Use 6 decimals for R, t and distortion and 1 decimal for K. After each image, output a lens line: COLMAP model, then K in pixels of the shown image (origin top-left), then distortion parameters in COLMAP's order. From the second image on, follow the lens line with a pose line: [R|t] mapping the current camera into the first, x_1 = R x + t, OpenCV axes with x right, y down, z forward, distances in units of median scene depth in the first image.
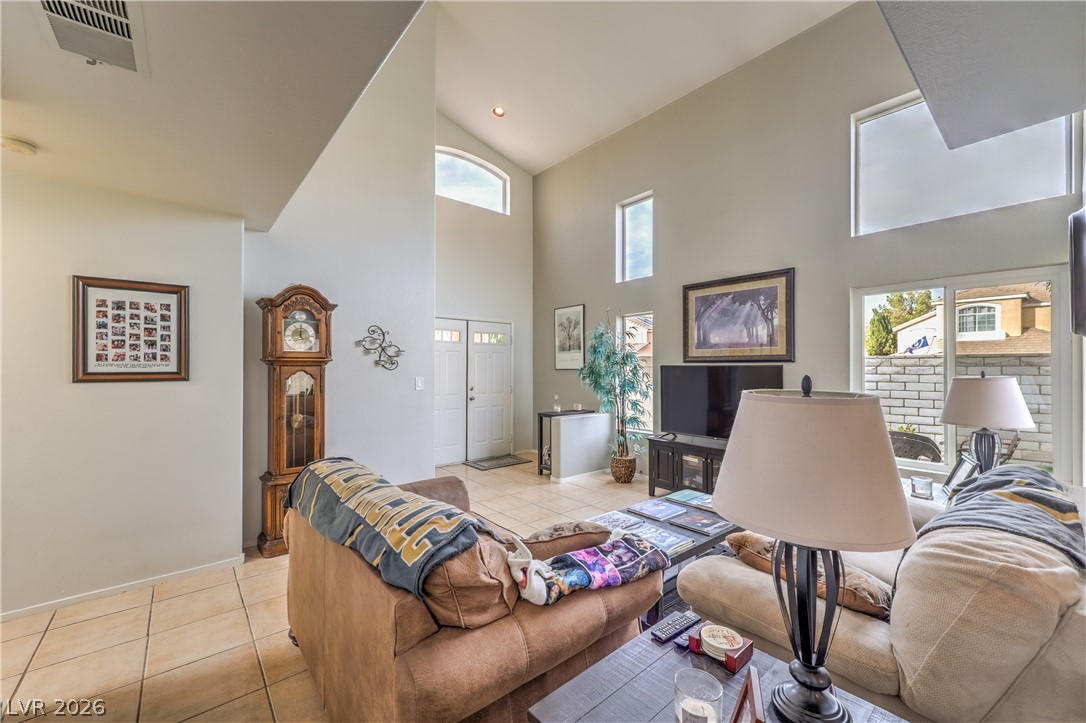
lens RADIAL K [[435.5, 0, 538.3], [0, 435.5, 367.4], [0, 0, 1]] dist [0.002644, 0.000290]
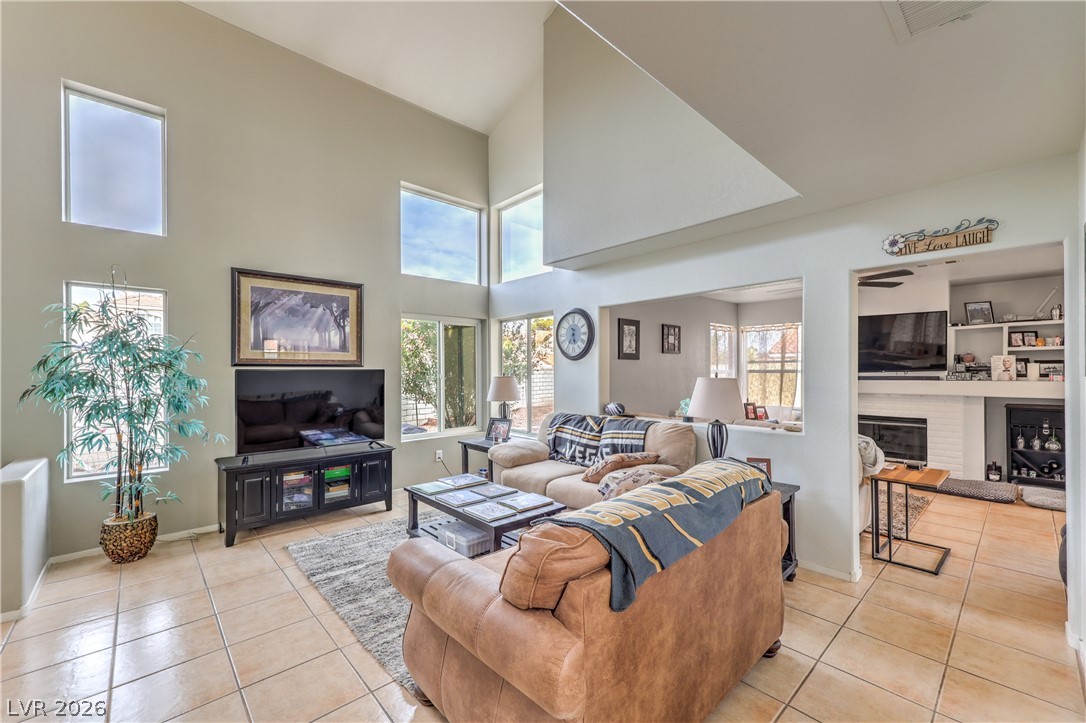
lens RADIAL K [[442.3, 0, 546.4], [0, 442.3, 370.0], [0, 0, 1]] dist [0.000374, -0.000121]
pose [[-0.059596, 0.002803, 0.998219, -0.732530], [0.005731, 0.999981, -0.002466, 0.002016], [-0.998206, 0.005574, -0.059611, 0.716833]]
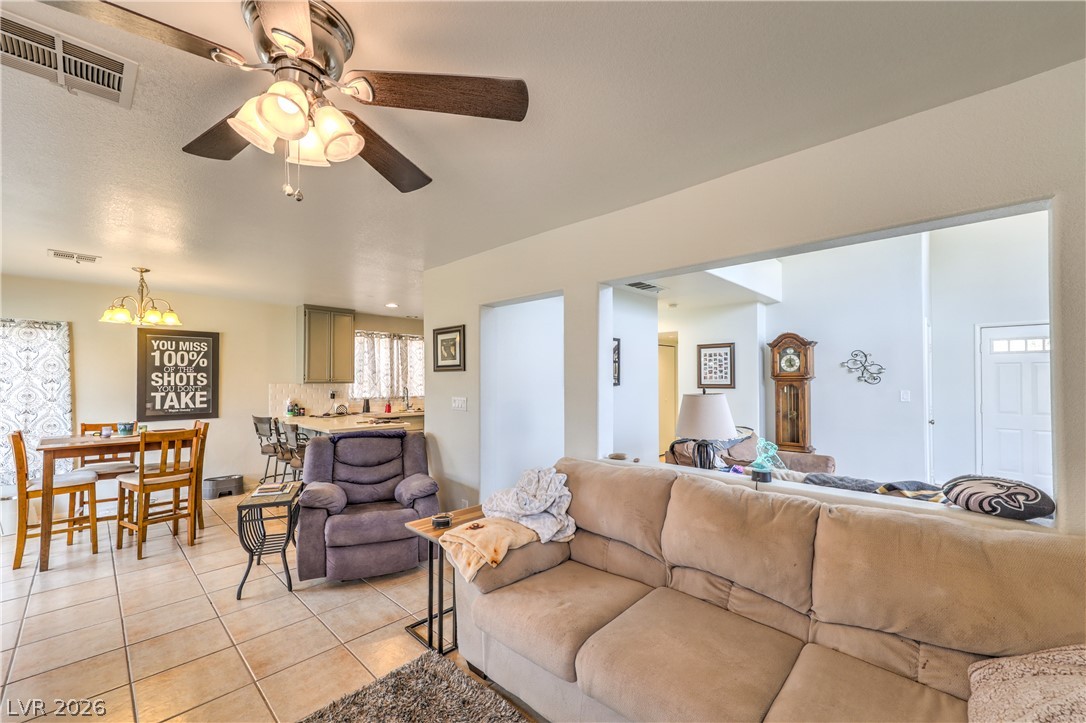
lens RADIAL K [[435.5, 0, 538.3], [0, 435.5, 367.4], [0, 0, 1]] dist [0.002644, 0.000290]
pose [[0.112858, -0.028270, -0.993209, 0.990013], [0.003209, 0.999600, -0.028087, -0.012204], [0.993606, -0.000017, 0.112903, -0.135252]]
